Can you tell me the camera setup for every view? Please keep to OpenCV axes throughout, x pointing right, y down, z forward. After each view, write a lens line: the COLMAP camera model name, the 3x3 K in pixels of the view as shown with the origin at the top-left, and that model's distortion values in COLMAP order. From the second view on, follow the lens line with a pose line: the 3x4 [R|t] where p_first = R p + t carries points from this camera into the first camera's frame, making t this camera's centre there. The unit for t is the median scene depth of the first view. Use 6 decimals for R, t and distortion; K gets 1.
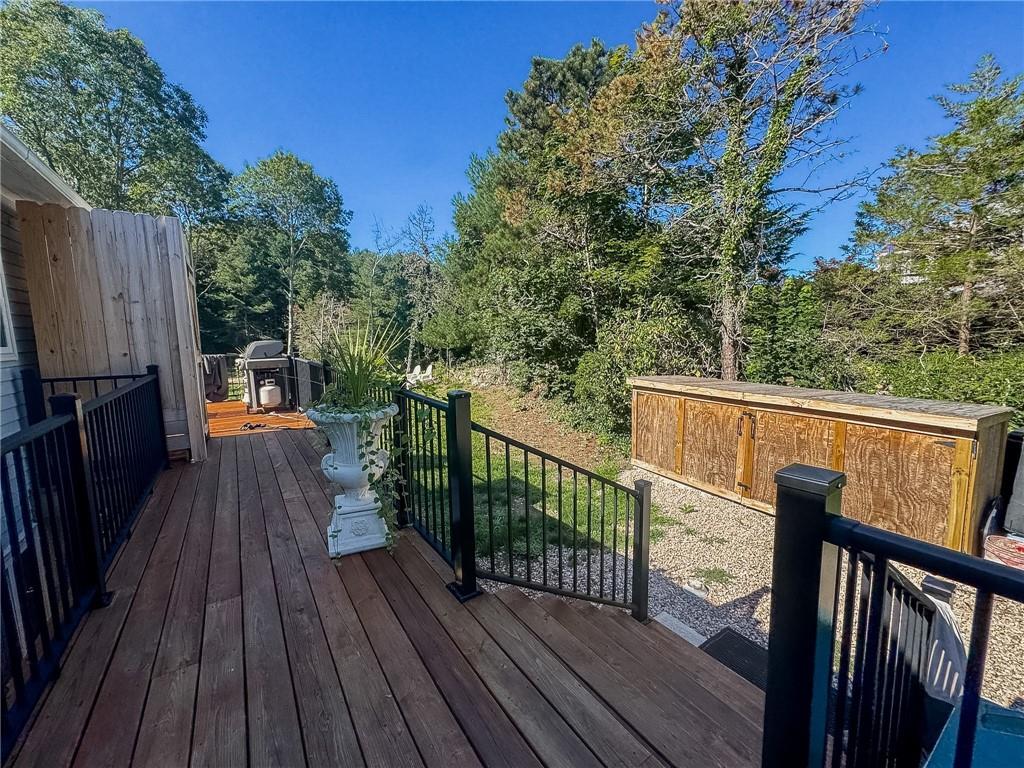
lens RADIAL K [[408.8, 0, 512.0], [0, 408.8, 384.0], [0, 0, 1]] dist [-0.000061, -0.000259]
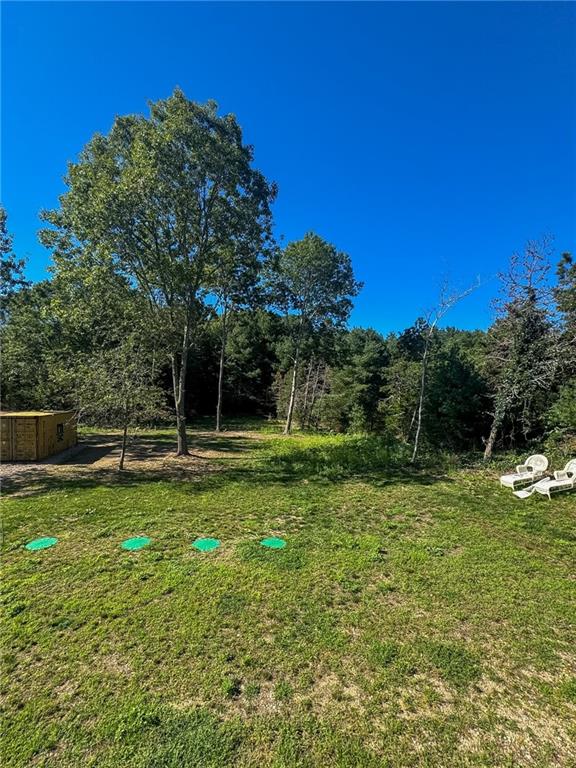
lens RADIAL K [[334.4, 0, 268.3], [0, 334.4, 409.4], [0, 0, 1]] dist [0.000310, -0.000063]
pose [[0.906905, 0.062949, -0.416607, -0.406737], [-0.100232, 0.992623, -0.068209, -0.037360], [0.409240, 0.103616, 0.906524, 0.302703]]
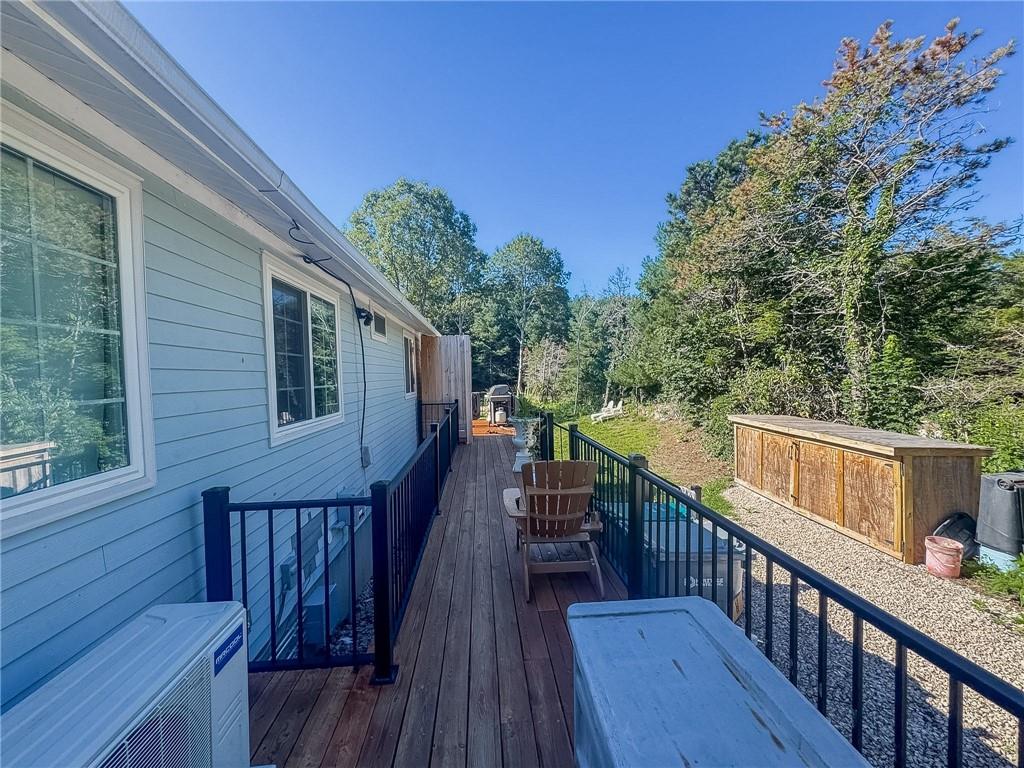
lens RADIAL K [[408.8, 0, 512.0], [0, 408.8, 384.0], [0, 0, 1]] dist [-0.000061, -0.000259]
pose [[0.867515, 0.004849, -0.497387, 0.106716], [-0.046812, 0.996310, -0.071934, 0.004114], [0.495203, 0.085687, 0.864541, -0.166696]]
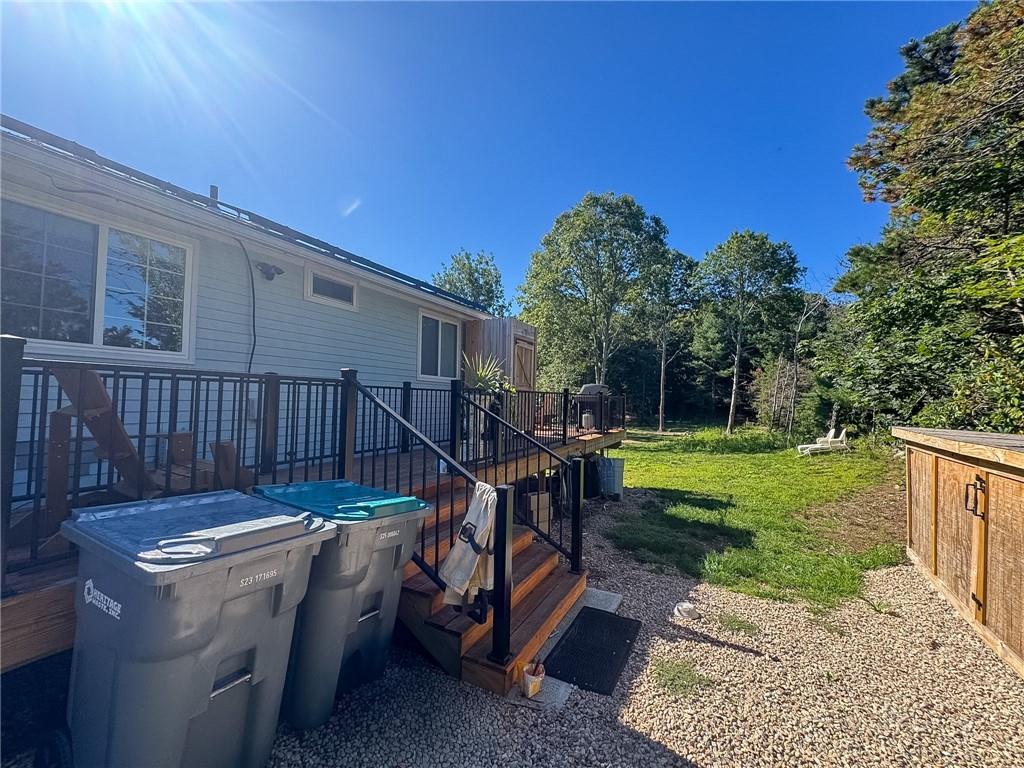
lens RADIAL K [[408.8, 0, 512.0], [0, 408.8, 384.0], [0, 0, 1]] dist [-0.000061, -0.000259]
pose [[0.477782, -0.008110, -0.878441, 0.192200], [-0.132321, 0.987884, -0.081090, 0.018598], [0.868456, 0.154980, 0.470920, 0.018834]]
